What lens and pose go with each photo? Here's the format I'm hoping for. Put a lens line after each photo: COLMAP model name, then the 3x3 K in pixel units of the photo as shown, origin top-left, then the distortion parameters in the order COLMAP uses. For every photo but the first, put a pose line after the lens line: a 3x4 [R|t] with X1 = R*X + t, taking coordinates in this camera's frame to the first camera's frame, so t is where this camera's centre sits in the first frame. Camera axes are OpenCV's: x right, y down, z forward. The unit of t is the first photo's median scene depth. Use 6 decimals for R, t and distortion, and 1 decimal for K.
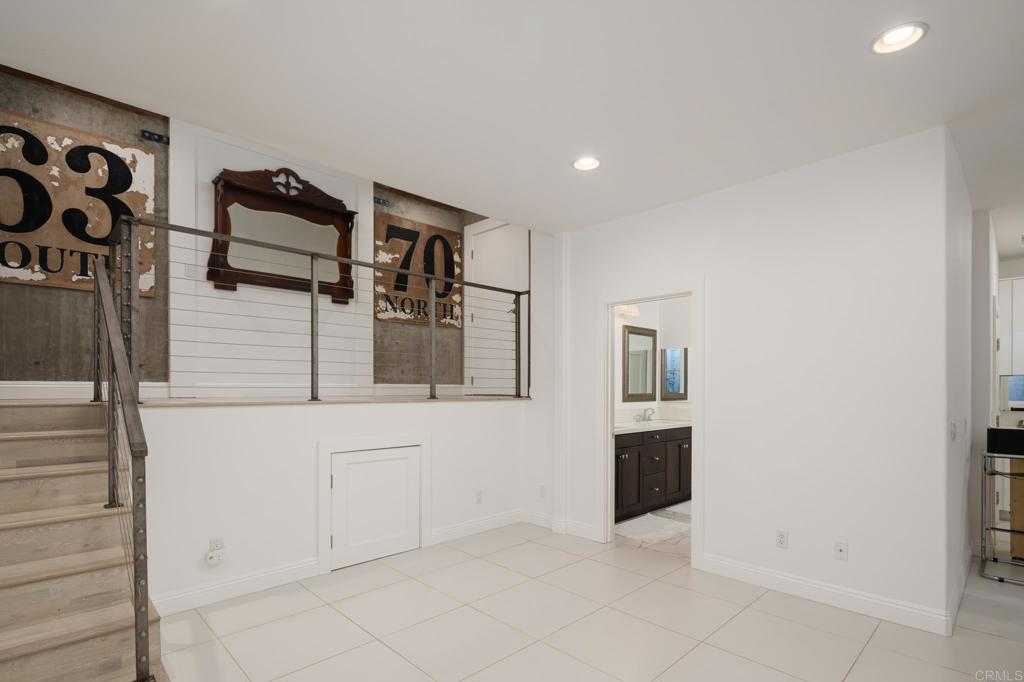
lens RADIAL K [[503.2, 0, 519.1], [0, 503.2, 389.3], [0, 0, 1]] dist [0.003192, -0.001450]
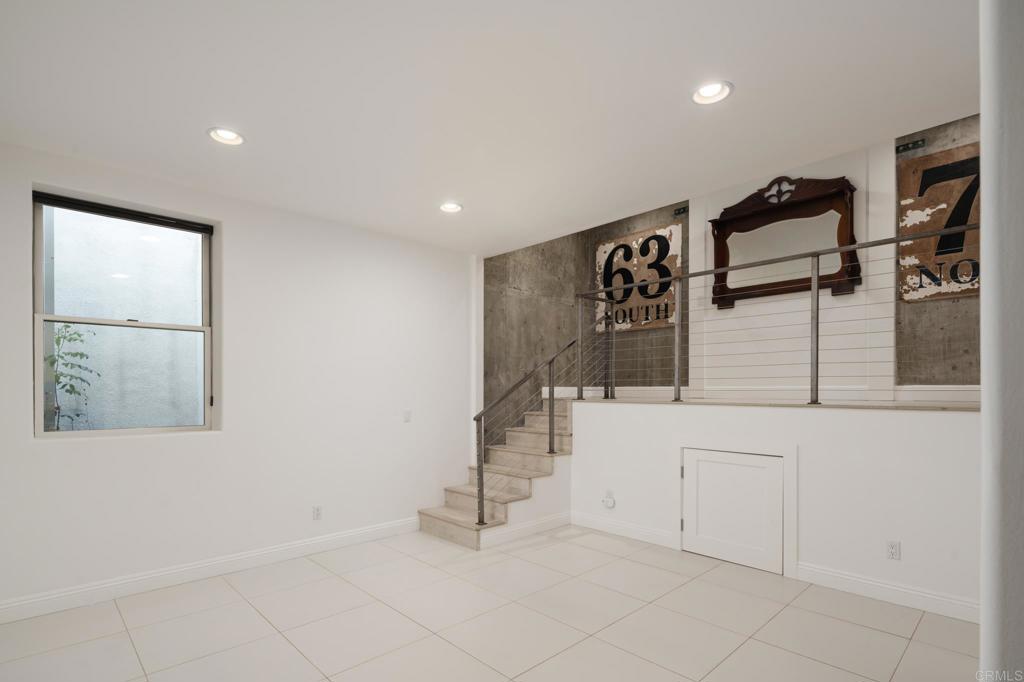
lens RADIAL K [[503.2, 0, 501.0], [0, 503.2, 391.5], [0, 0, 1]] dist [0.003192, -0.001450]
pose [[-0.024882, -0.001191, -0.999690, 0.554277], [-0.002334, 0.999997, -0.001134, 0.001110], [0.999688, 0.002305, -0.024884, 0.439603]]
